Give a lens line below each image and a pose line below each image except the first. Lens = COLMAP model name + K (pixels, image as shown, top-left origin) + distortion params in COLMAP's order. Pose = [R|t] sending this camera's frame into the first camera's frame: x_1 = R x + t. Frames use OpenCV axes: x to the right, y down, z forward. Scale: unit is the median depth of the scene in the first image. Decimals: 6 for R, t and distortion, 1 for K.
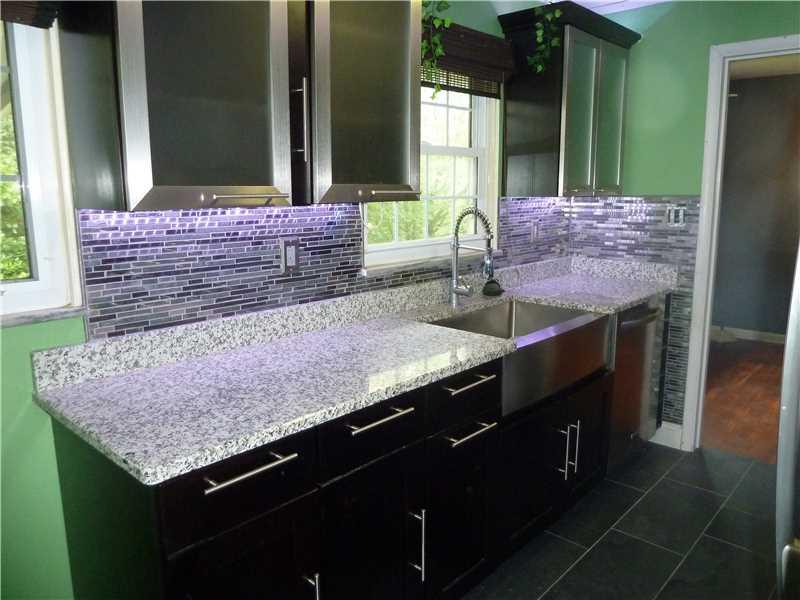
lens RADIAL K [[596.7, 0, 400.8], [0, 596.7, 294.4], [0, 0, 1]] dist [-0.026863, 0.000761]
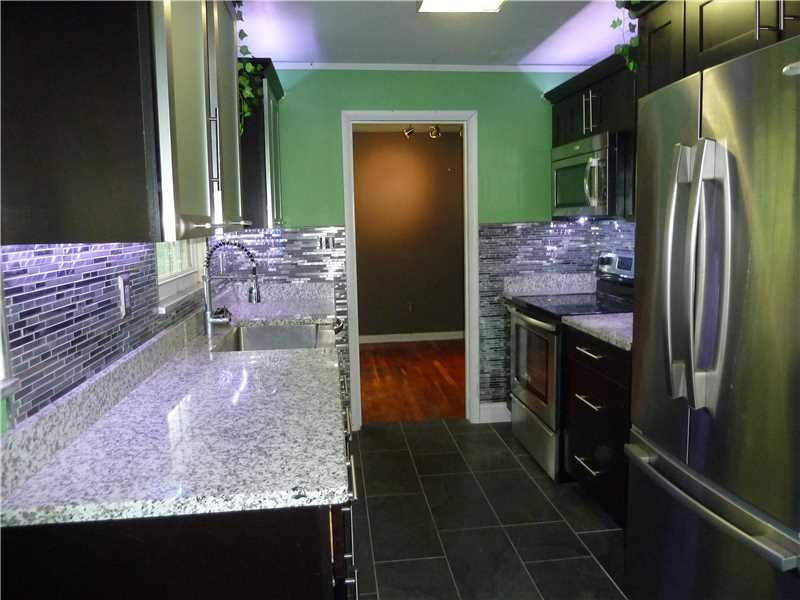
lens RADIAL K [[596.7, 0, 400.8], [0, 596.7, 294.4], [0, 0, 1]] dist [-0.026863, 0.000761]
pose [[0.650942, -0.103396, 0.752053, -0.745621], [0.152238, 0.988335, 0.004111, -0.012159], [-0.743706, 0.111815, 0.659089, 0.152562]]
